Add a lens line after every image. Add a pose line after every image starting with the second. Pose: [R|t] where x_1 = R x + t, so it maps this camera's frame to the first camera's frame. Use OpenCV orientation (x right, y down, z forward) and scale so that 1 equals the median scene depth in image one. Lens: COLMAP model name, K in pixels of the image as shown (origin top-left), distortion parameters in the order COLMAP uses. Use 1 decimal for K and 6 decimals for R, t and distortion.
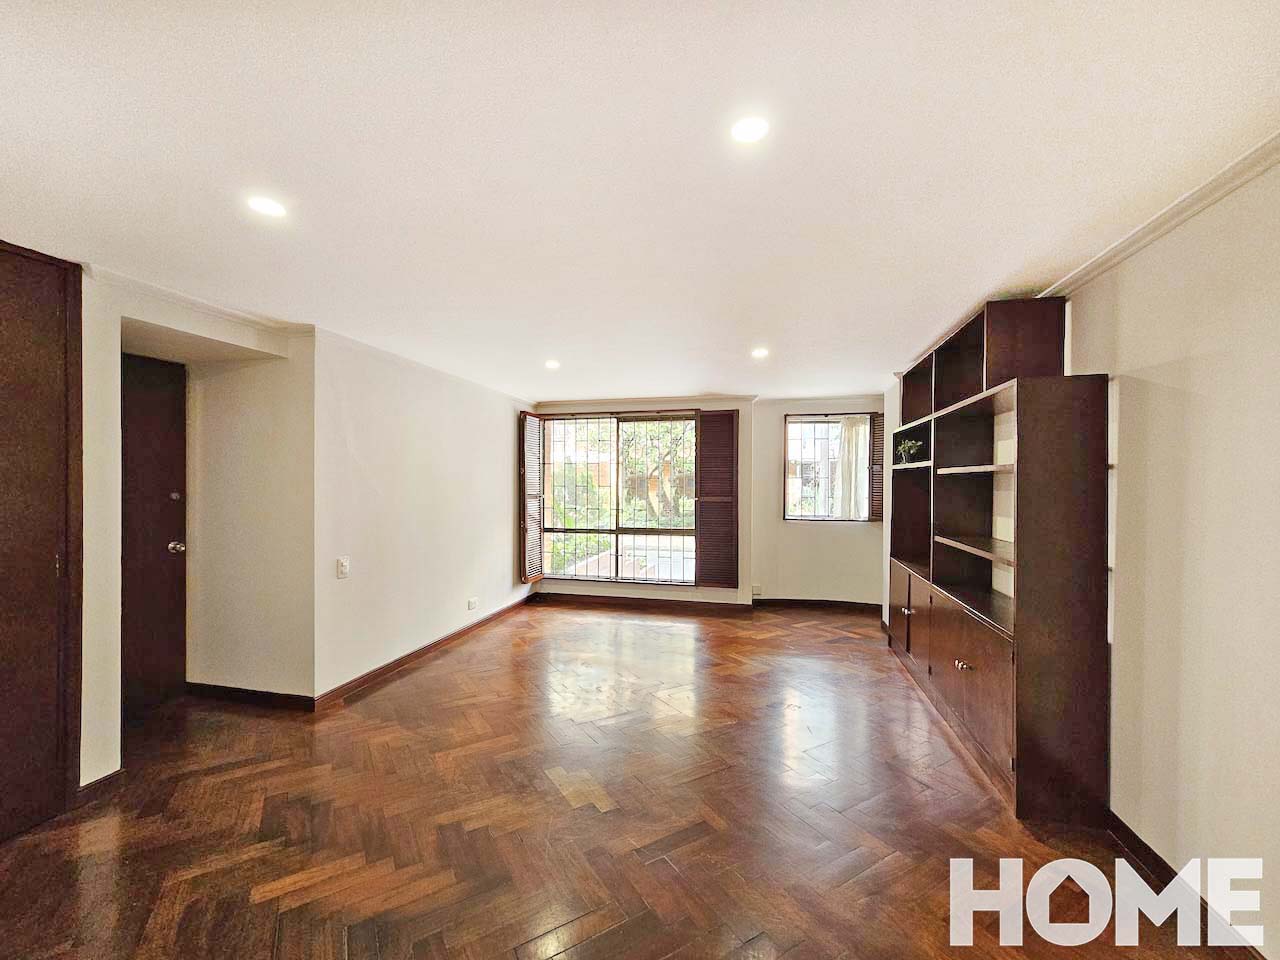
lens RADIAL K [[500.1, 0, 640.0], [0, 500.1, 480.0], [0, 0, 1]] dist [0.000440, 0.000072]
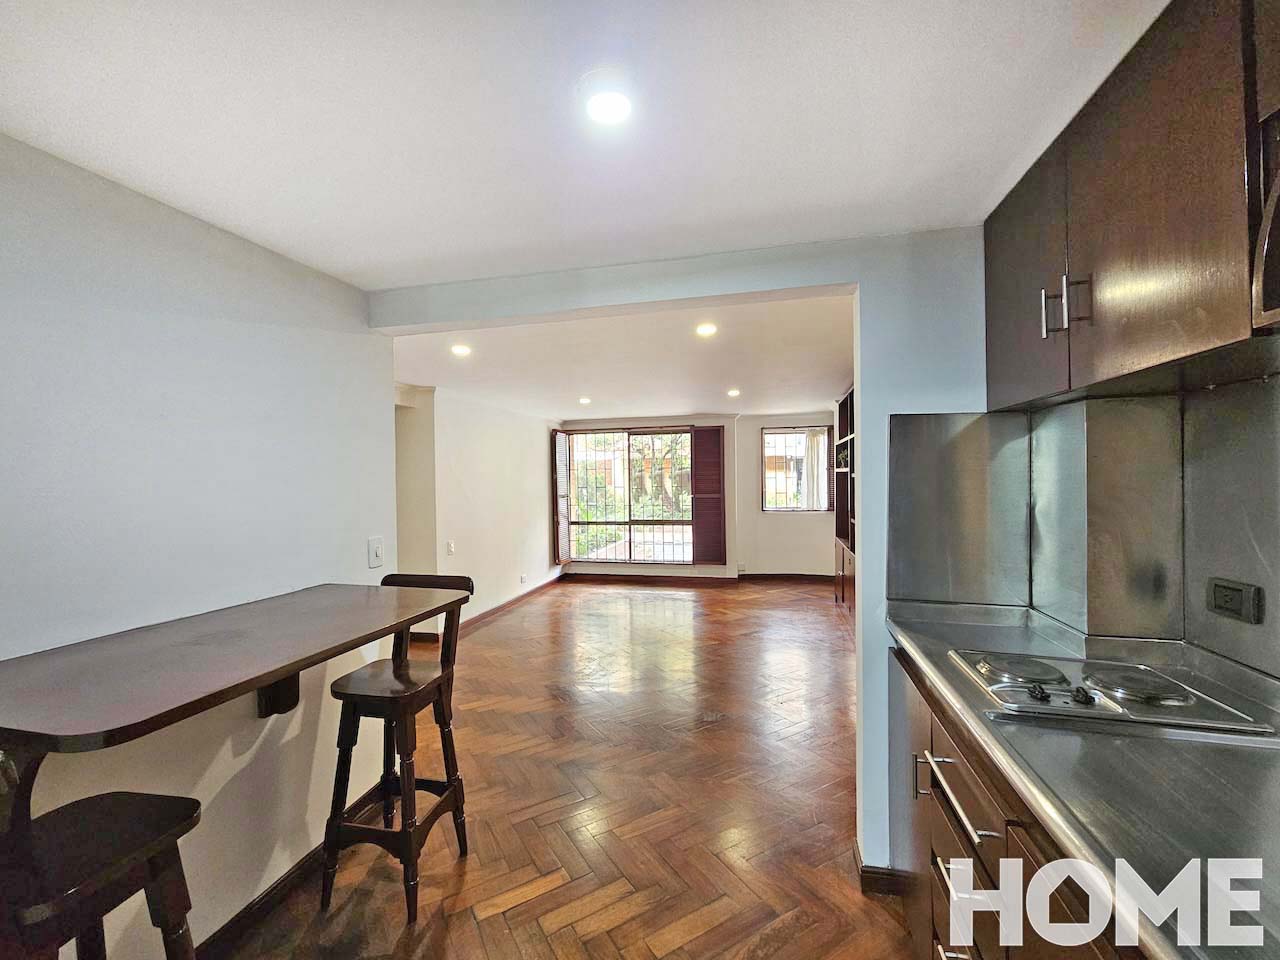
lens RADIAL K [[500.1, 0, 640.0], [0, 500.1, 480.0], [0, 0, 1]] dist [0.000440, 0.000072]
pose [[0.999821, -0.018917, -0.000681, -0.018413], [0.018921, 0.999797, 0.006934, -0.013239], [0.000550, -0.006946, 0.999976, -0.260309]]
